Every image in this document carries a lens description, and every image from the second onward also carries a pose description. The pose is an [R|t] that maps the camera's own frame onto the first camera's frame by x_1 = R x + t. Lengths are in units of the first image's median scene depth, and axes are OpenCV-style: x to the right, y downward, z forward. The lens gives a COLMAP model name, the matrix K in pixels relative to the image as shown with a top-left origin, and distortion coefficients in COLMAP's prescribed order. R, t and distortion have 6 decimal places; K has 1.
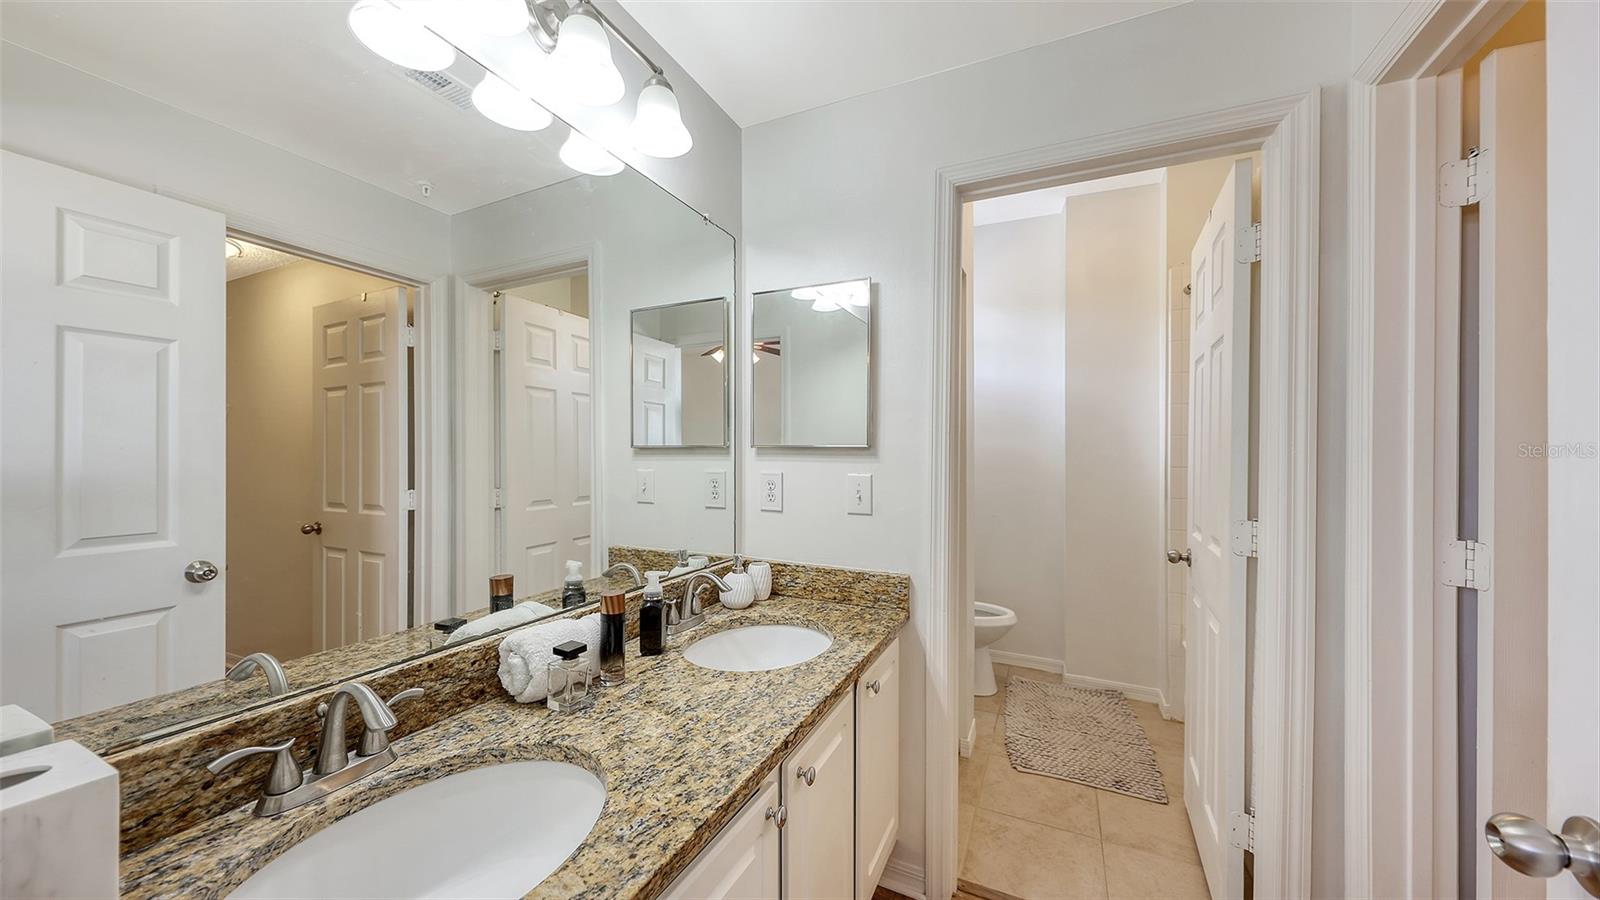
lens RADIAL K [[551.2, 0, 789.7], [0, 551.2, 456.8], [0, 0, 1]] dist [0.004240, -0.001753]
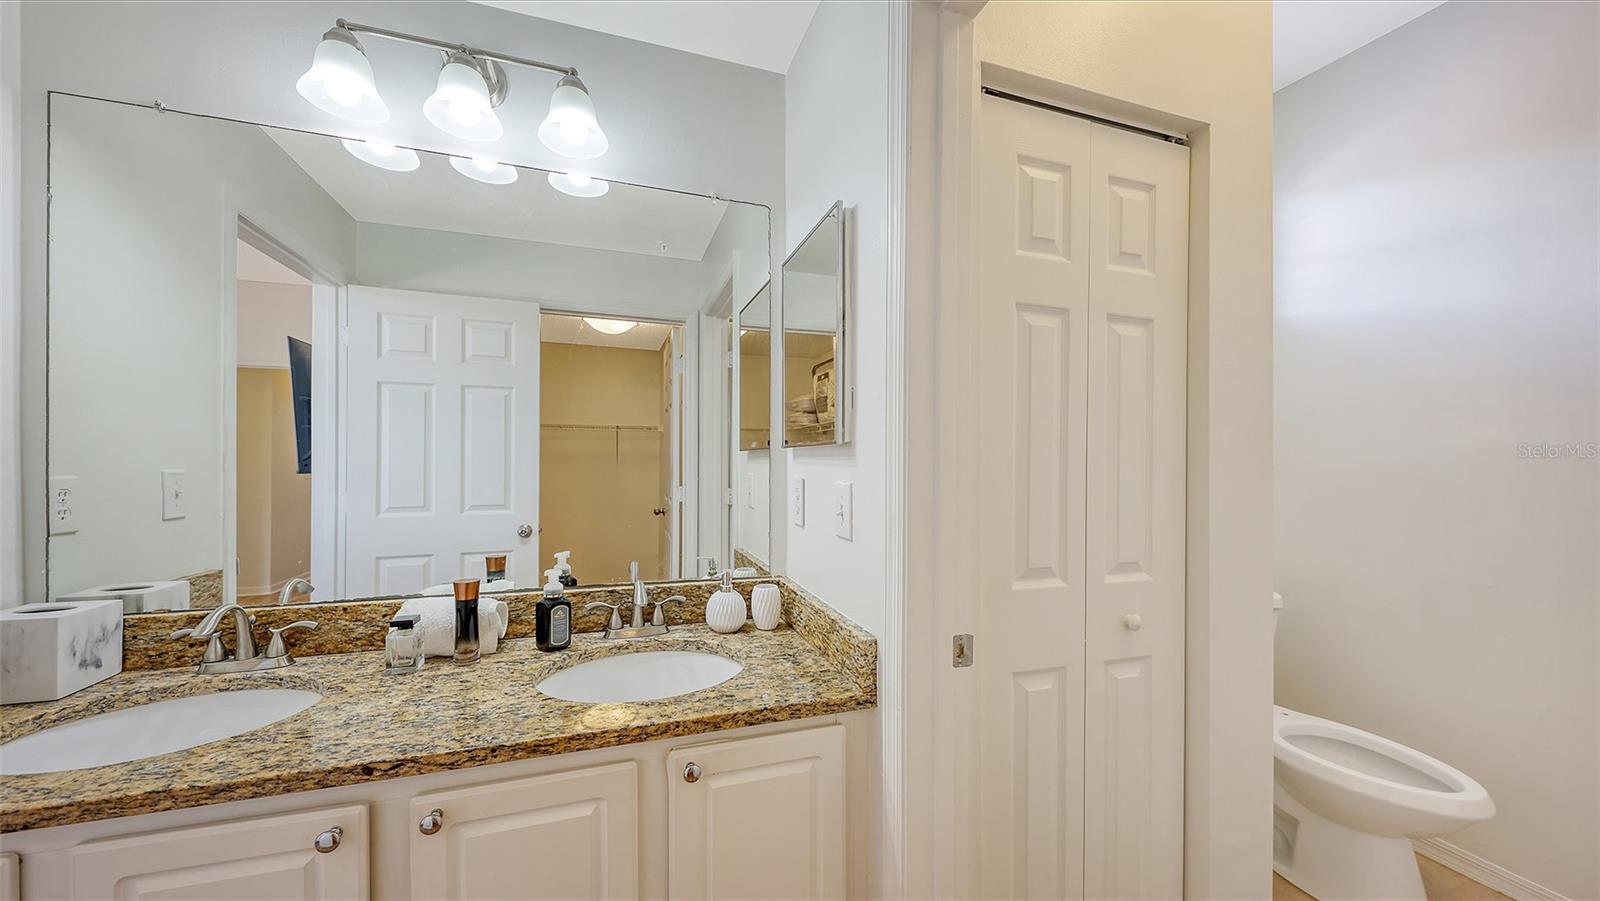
lens RADIAL K [[551.2, 0, 790.0], [0, 551.2, 453.8], [0, 0, 1]] dist [0.004240, -0.001753]
pose [[0.697955, -0.004896, -0.716125, 0.855704], [-0.003804, 0.999937, -0.010544, -0.000146], [0.716131, 0.010083, 0.697893, 0.636250]]
